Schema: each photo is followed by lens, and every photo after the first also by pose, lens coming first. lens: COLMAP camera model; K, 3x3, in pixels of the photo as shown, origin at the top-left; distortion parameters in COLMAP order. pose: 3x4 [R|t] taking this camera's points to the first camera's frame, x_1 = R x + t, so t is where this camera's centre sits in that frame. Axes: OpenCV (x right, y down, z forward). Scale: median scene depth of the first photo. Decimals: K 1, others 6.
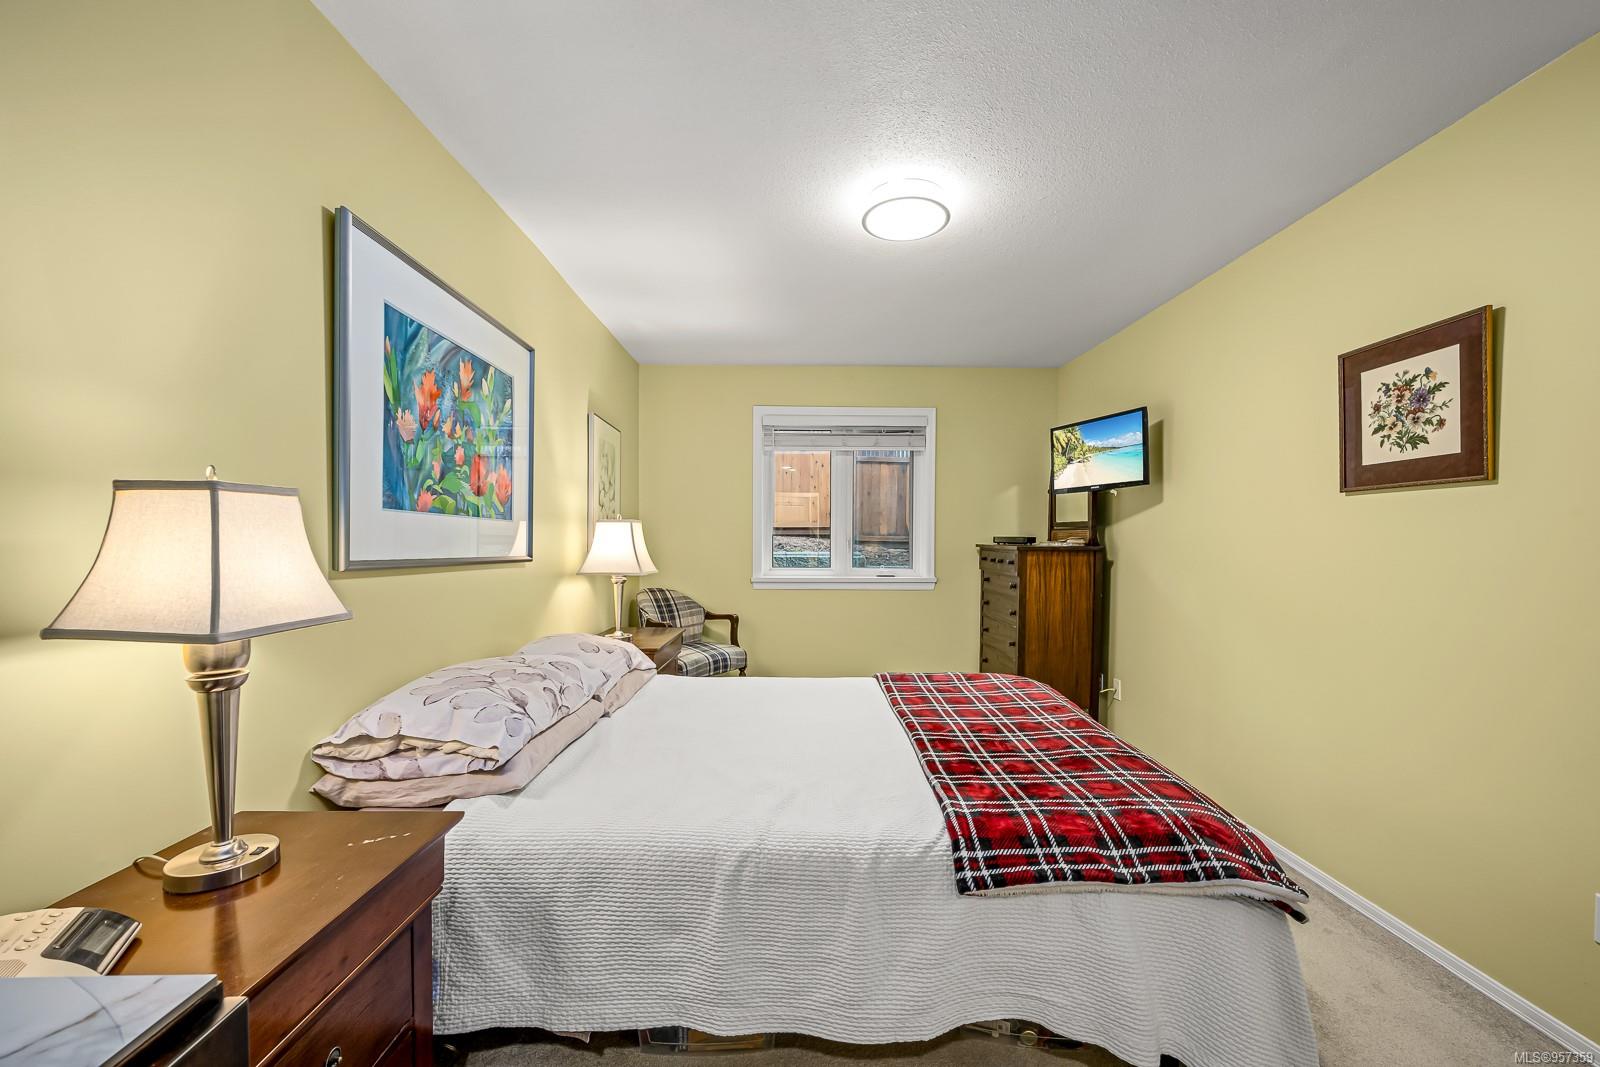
lens RADIAL K [[639.2, 0, 786.6], [0, 639.2, 558.7], [0, 0, 1]] dist [-0.001391, 0.000063]
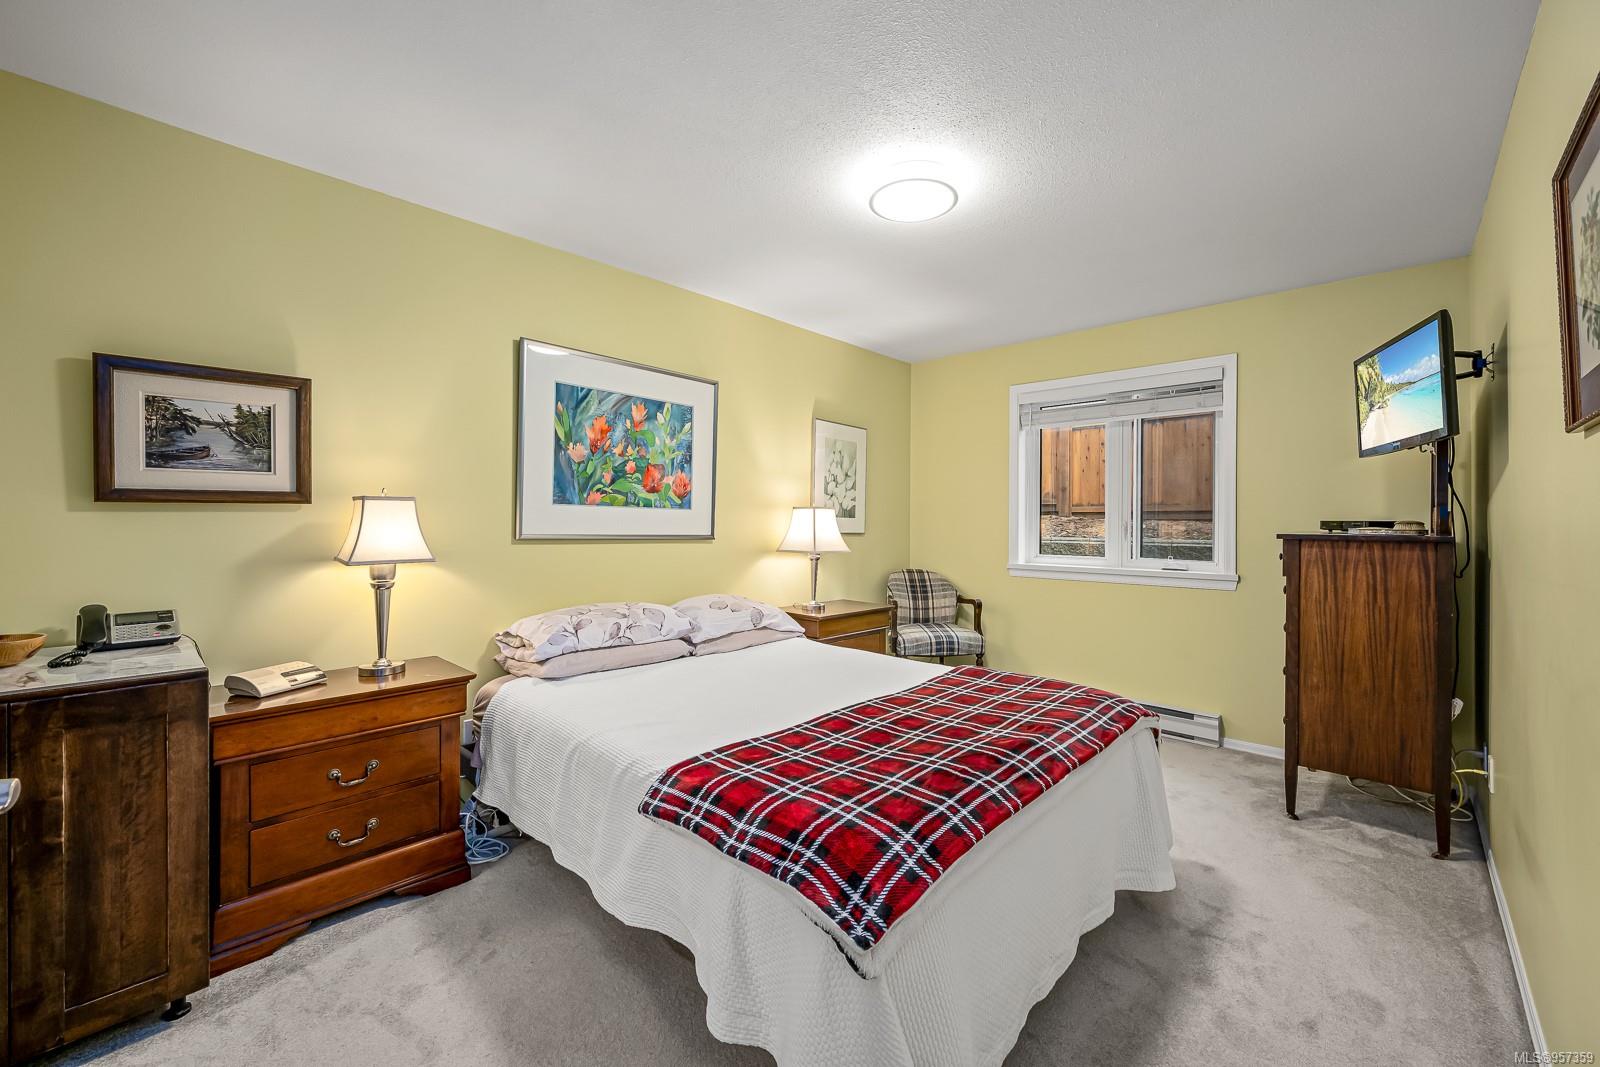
lens RADIAL K [[639.2, 0, 808.4], [0, 639.2, 523.3], [0, 0, 1]] dist [-0.001391, 0.000063]
pose [[0.723274, 0.001555, -0.690559, 0.888700], [-0.024120, 0.999444, -0.023013, -0.003923], [0.690139, 0.033301, 0.722910, 0.213712]]
